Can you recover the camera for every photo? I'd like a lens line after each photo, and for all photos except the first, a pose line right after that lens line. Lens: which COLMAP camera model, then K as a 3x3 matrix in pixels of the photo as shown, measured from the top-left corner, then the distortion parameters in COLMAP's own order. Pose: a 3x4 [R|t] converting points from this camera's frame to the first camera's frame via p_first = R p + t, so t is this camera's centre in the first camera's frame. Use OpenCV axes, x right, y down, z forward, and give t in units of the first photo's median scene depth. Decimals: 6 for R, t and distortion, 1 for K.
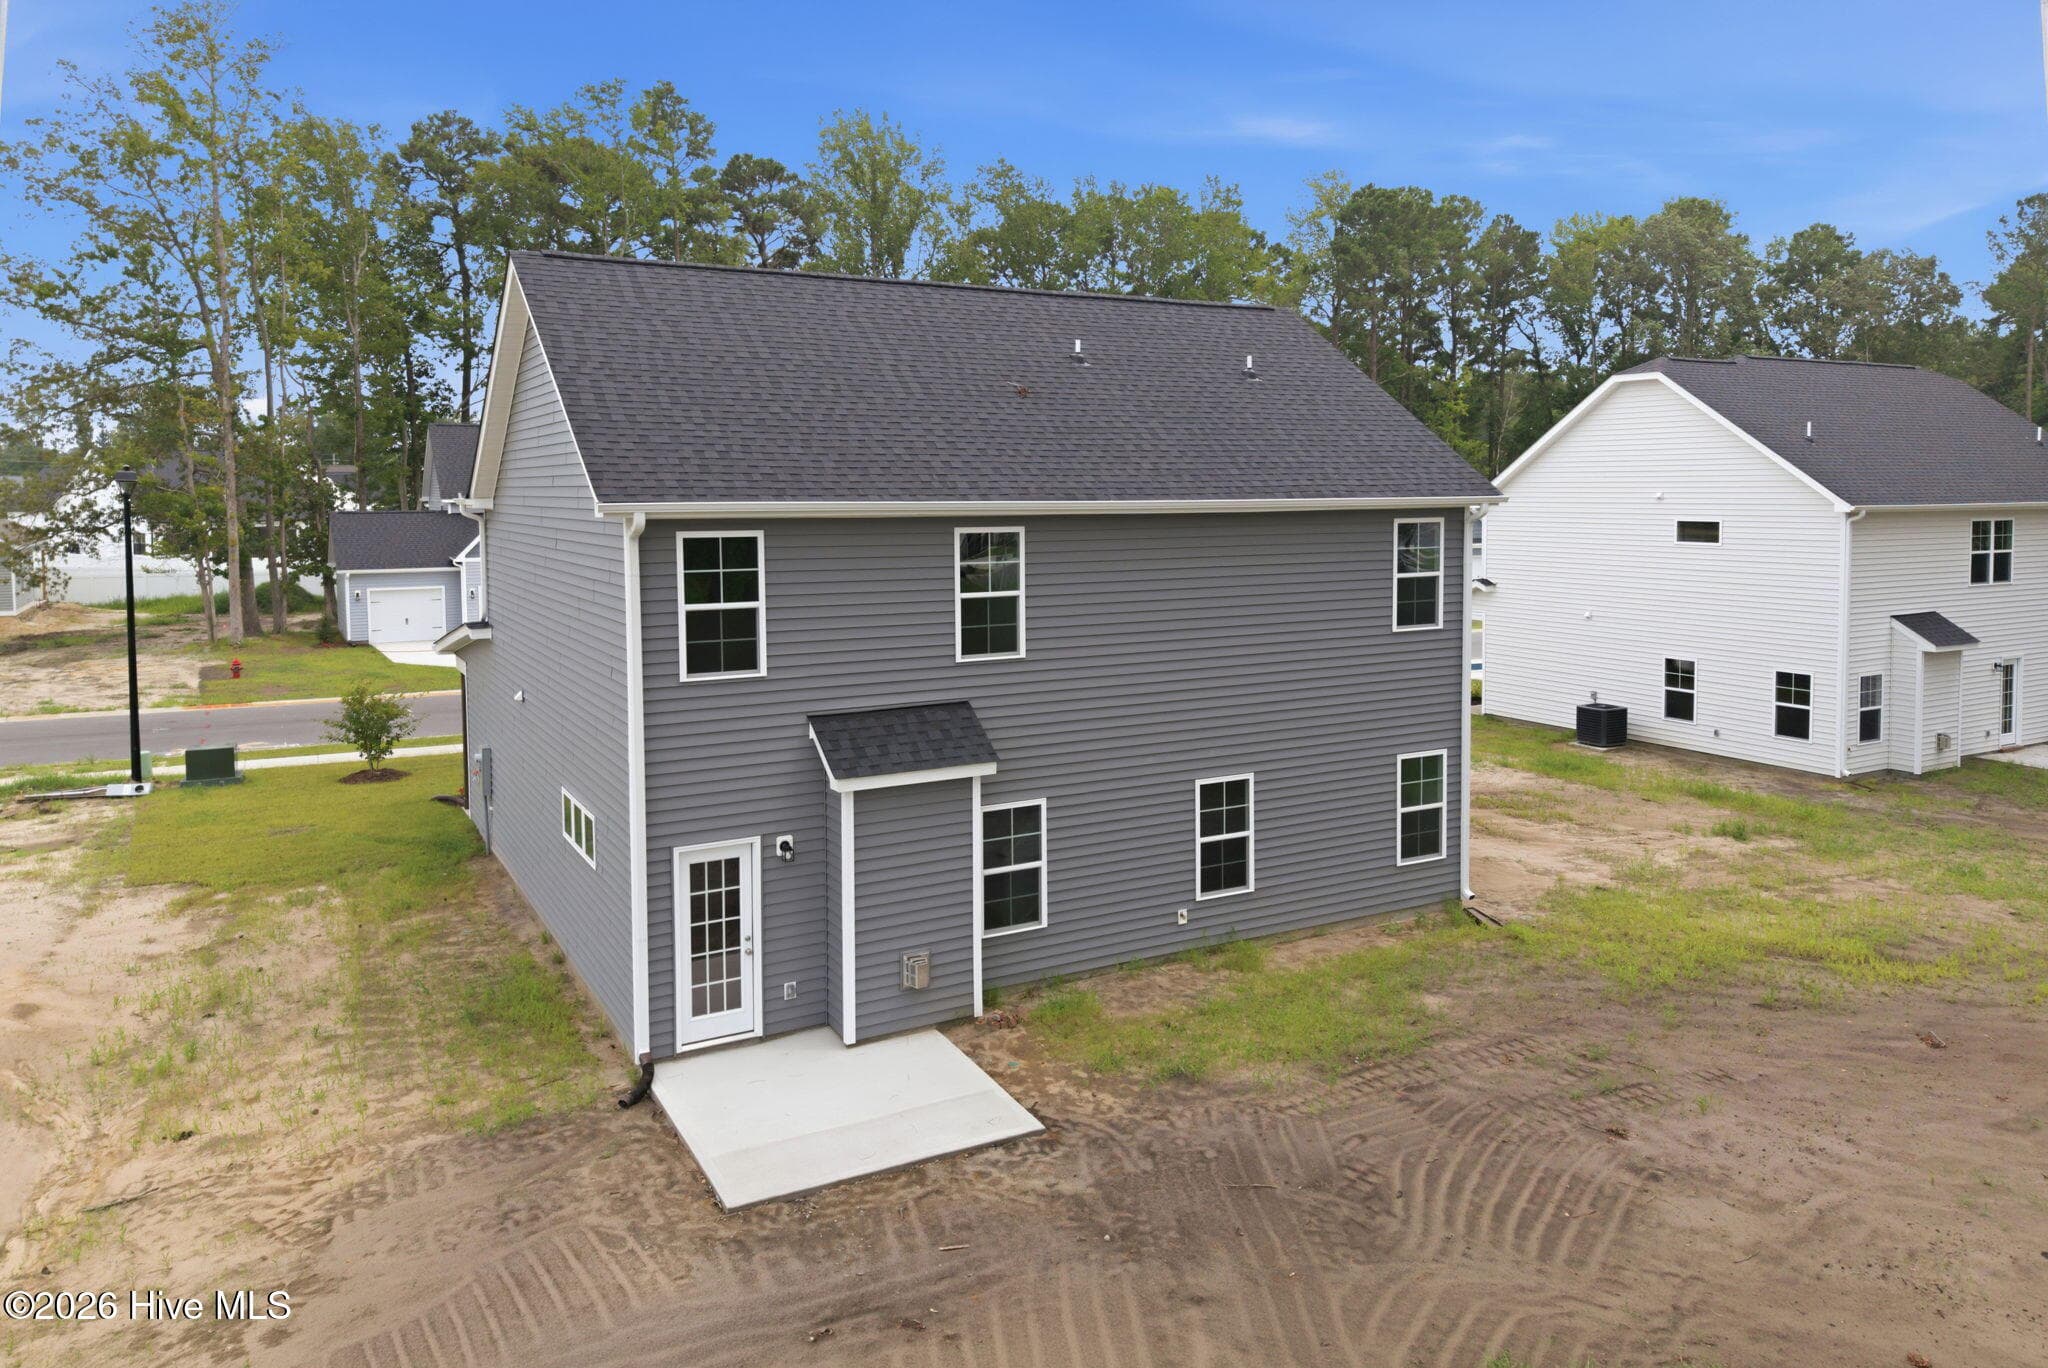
lens RADIAL K [[1414.3, 0, 1026.5], [0, 1414.3, 535.0], [0, 0, 1]] dist [0.013236, -0.009025]
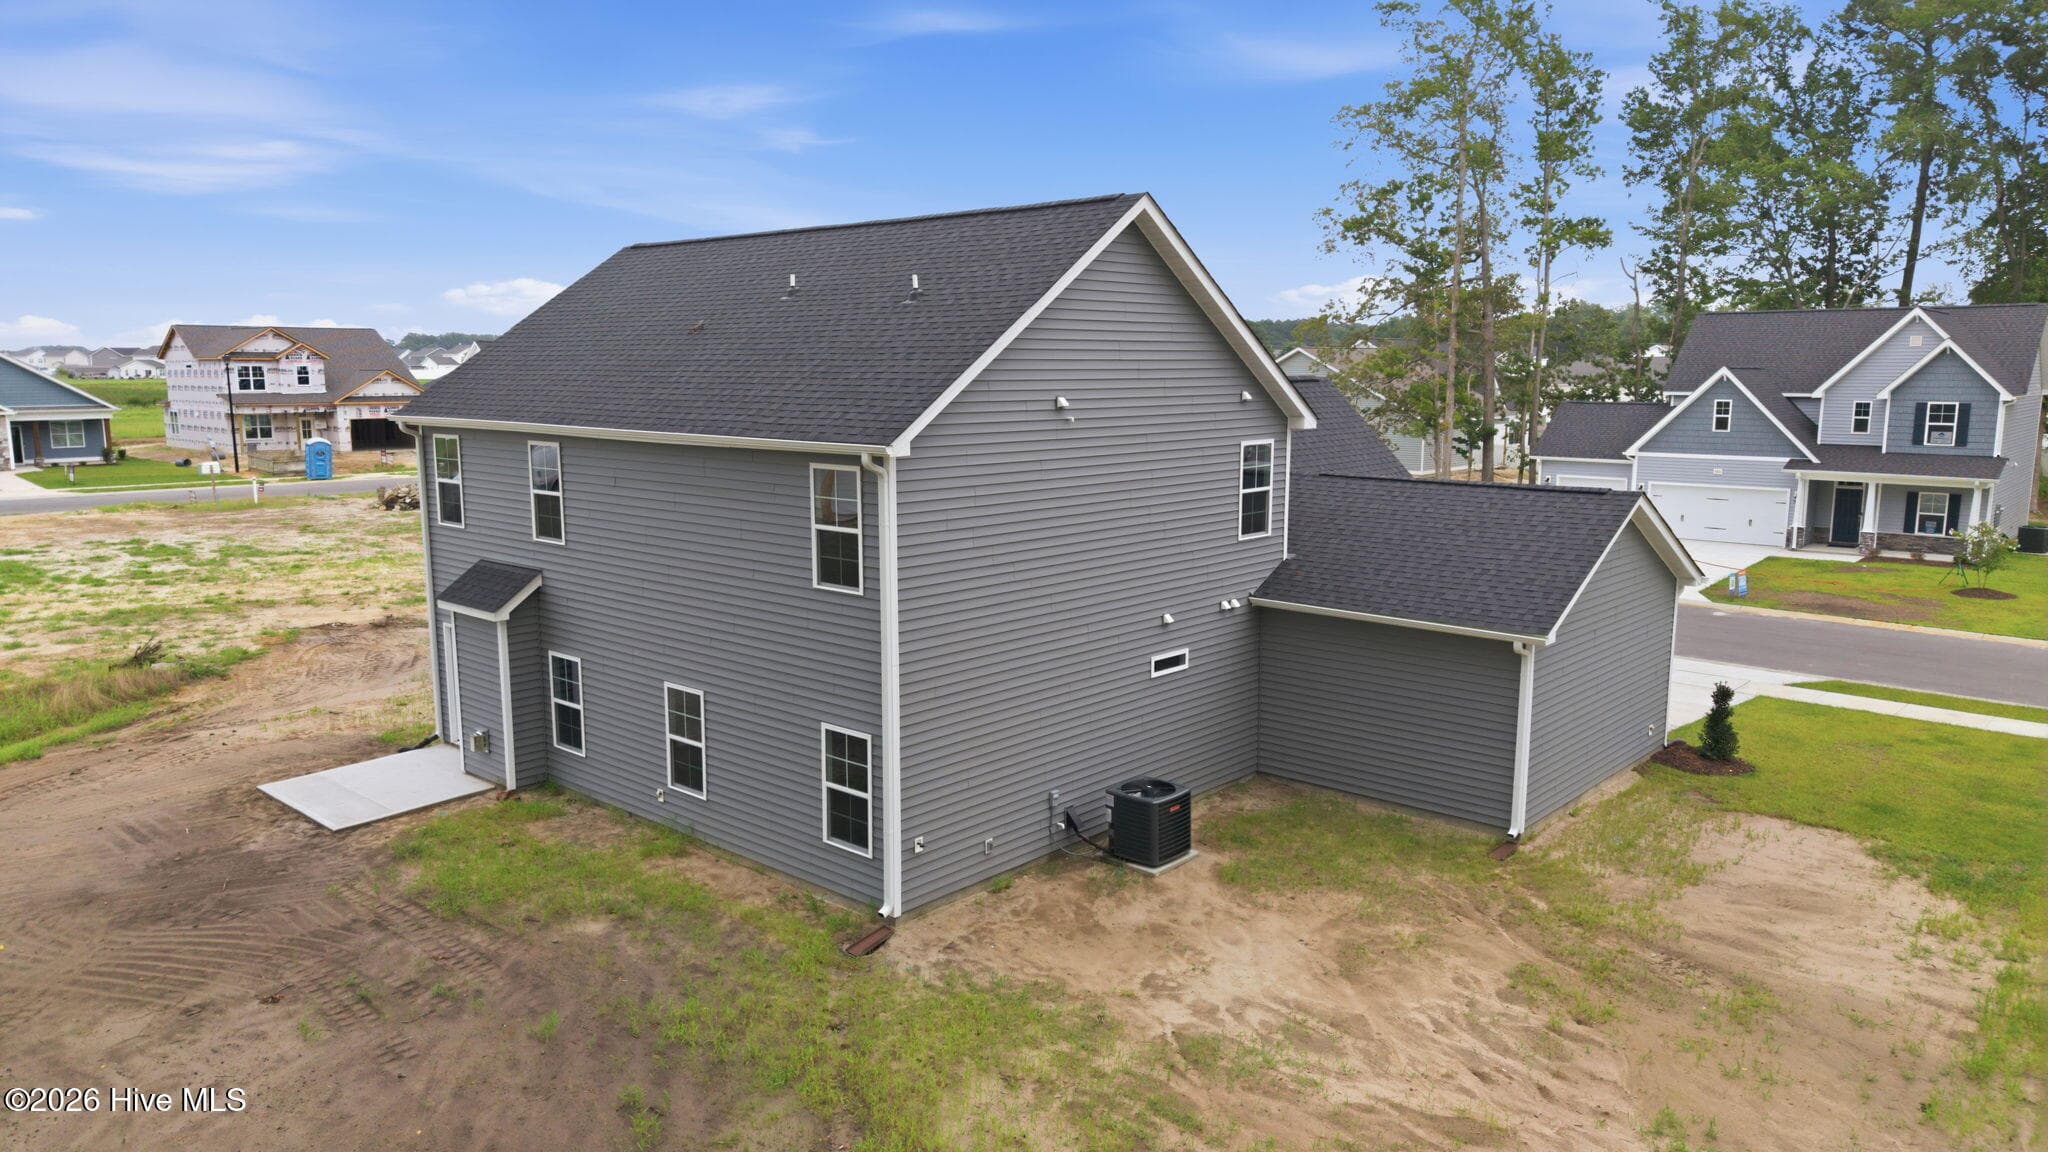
lens RADIAL K [[1367.0, 0, 1054.8], [0, 1367.0, 570.8], [0, 0, 1]] dist [0.002697, -0.005988]
pose [[0.334319, 0.146065, -0.931073, 1.442322], [-0.034793, 0.989157, 0.142684, -0.092200], [0.941818, -0.015307, 0.335775, 1.101446]]
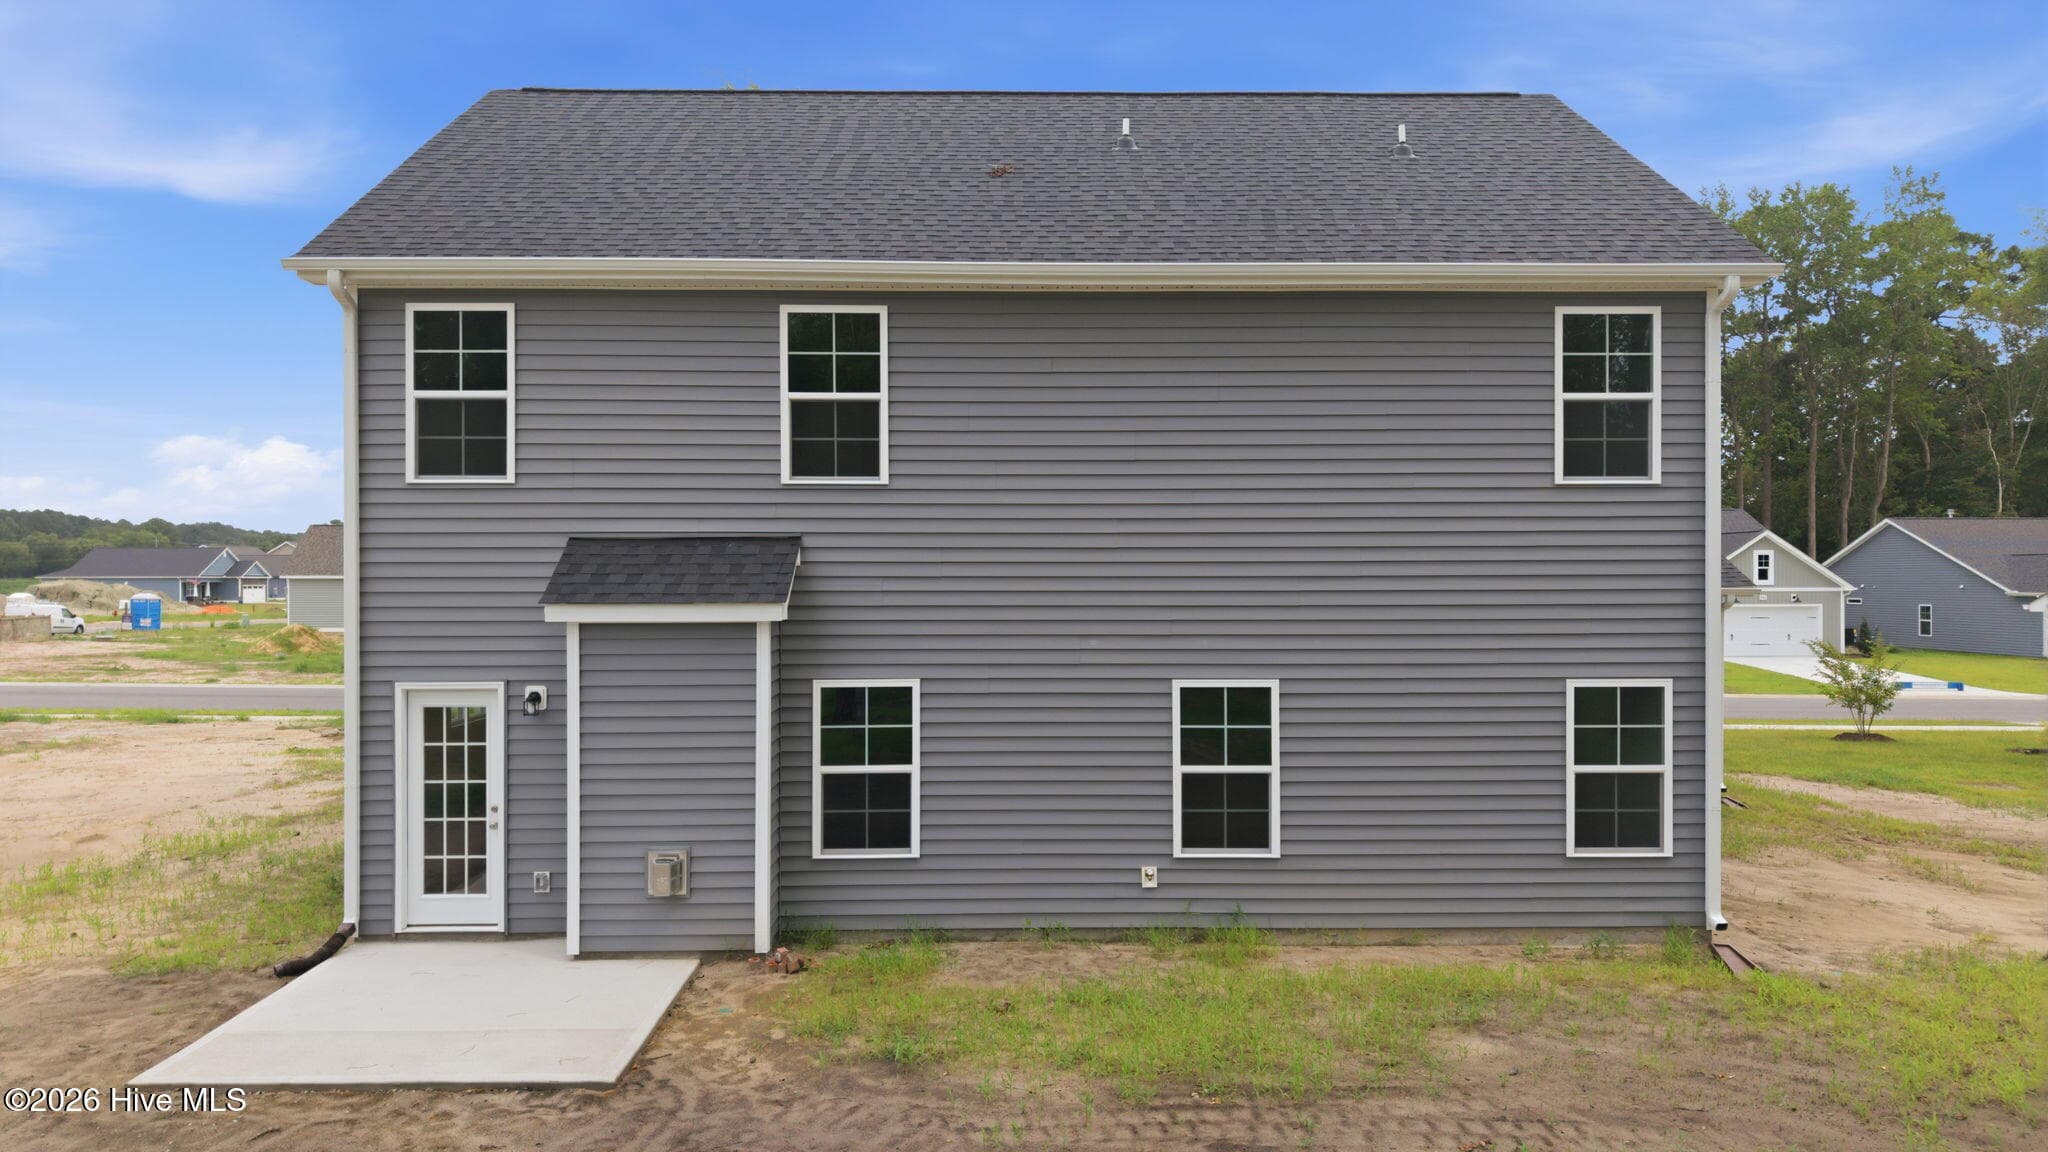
lens RADIAL K [[1373.0, 0, 1017.2], [0, 1373.0, 572.4], [0, 0, 1]] dist [0.007959, -0.005128]
pose [[0.882539, -0.001242, -0.470237, 0.436059], [-0.016418, 0.999305, -0.033452, 0.171515], [0.469952, 0.037243, 0.881906, 0.444162]]
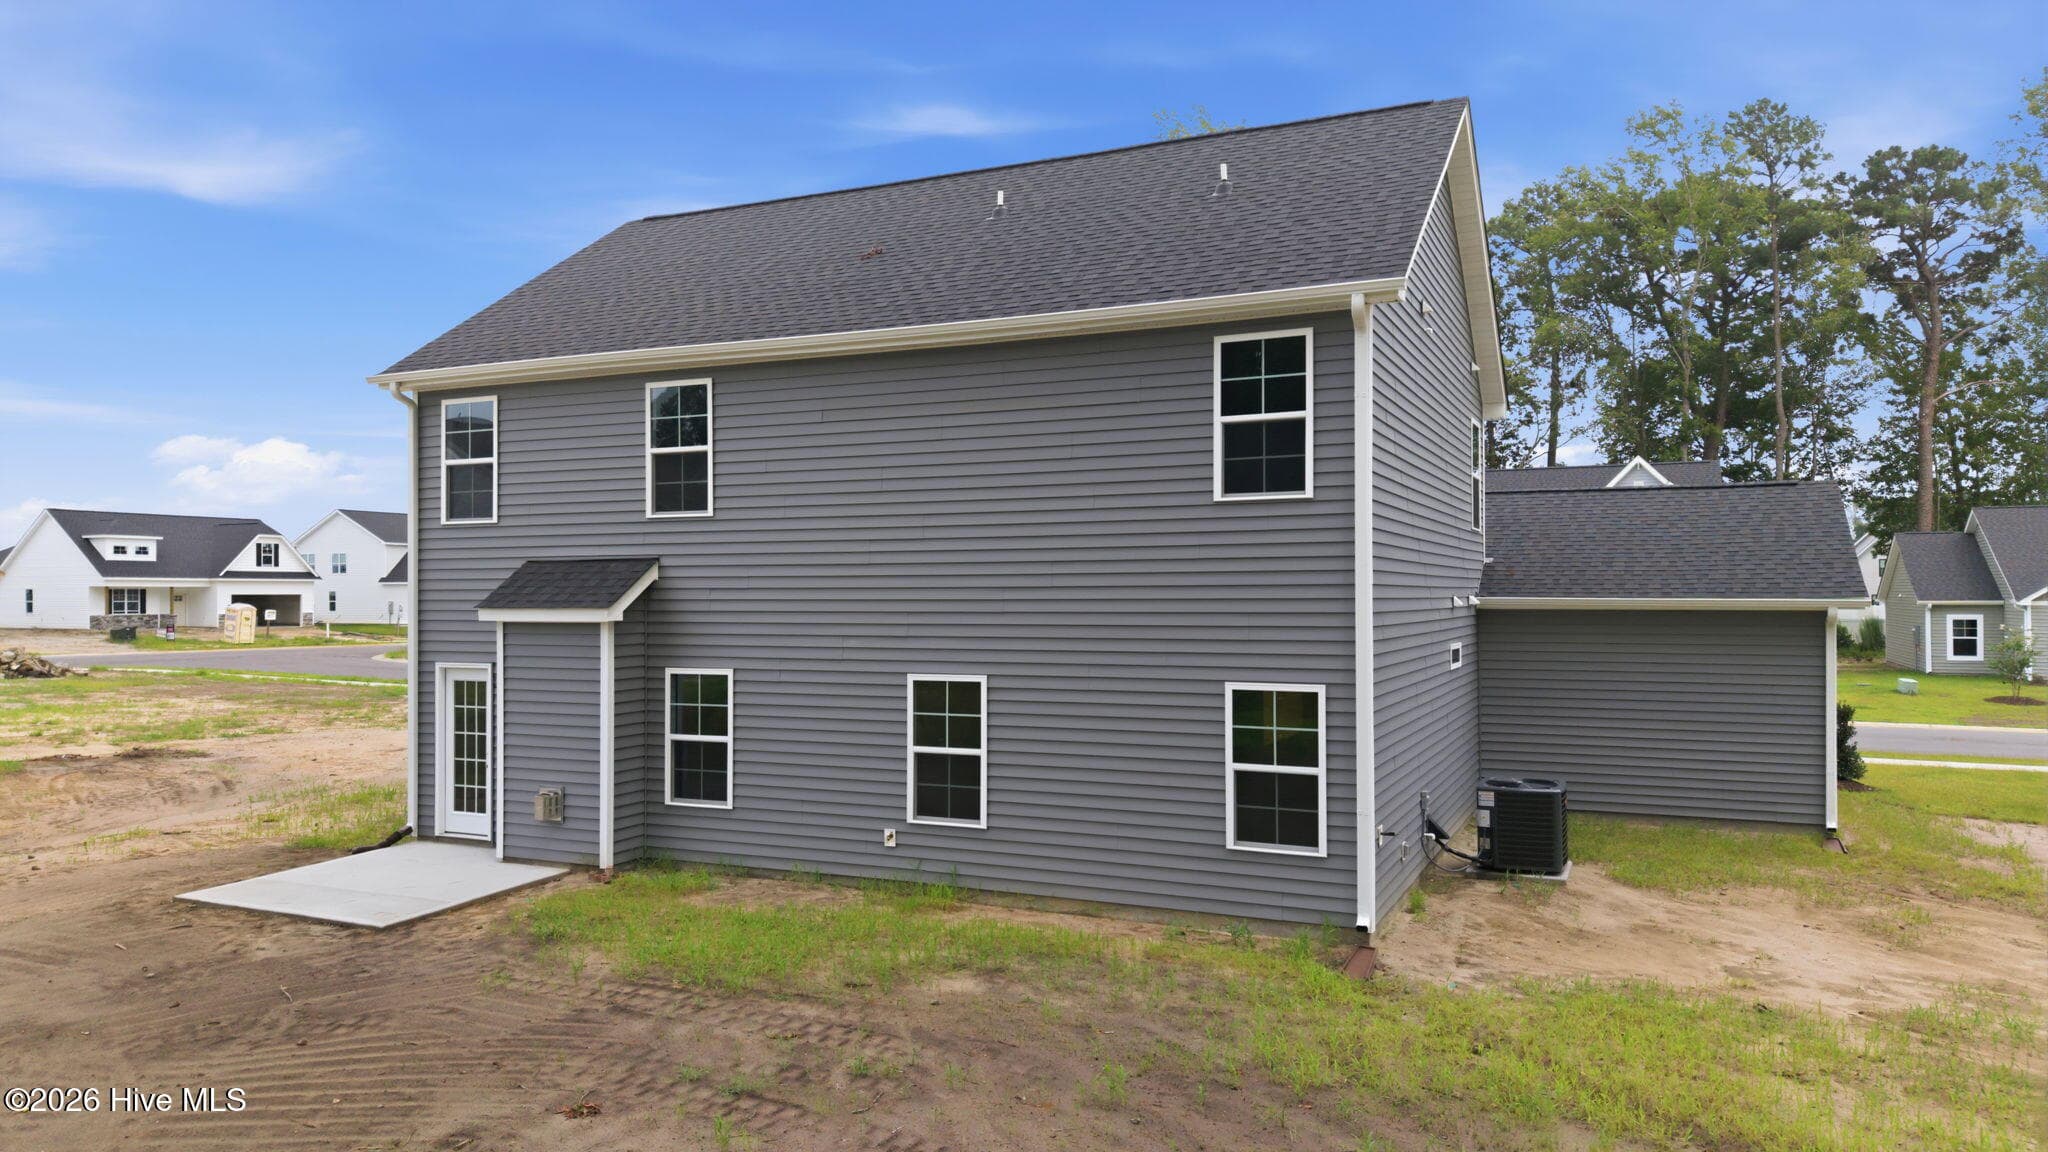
lens RADIAL K [[1357.6, 0, 1030.8], [0, 1357.6, 575.5], [0, 0, 1]] dist [0.022559, -0.031015]
pose [[0.590216, -0.010280, -0.807180, 0.949897], [-0.026300, 0.999143, -0.031956, 0.165151], [0.806817, 0.040089, 0.589440, 0.699288]]
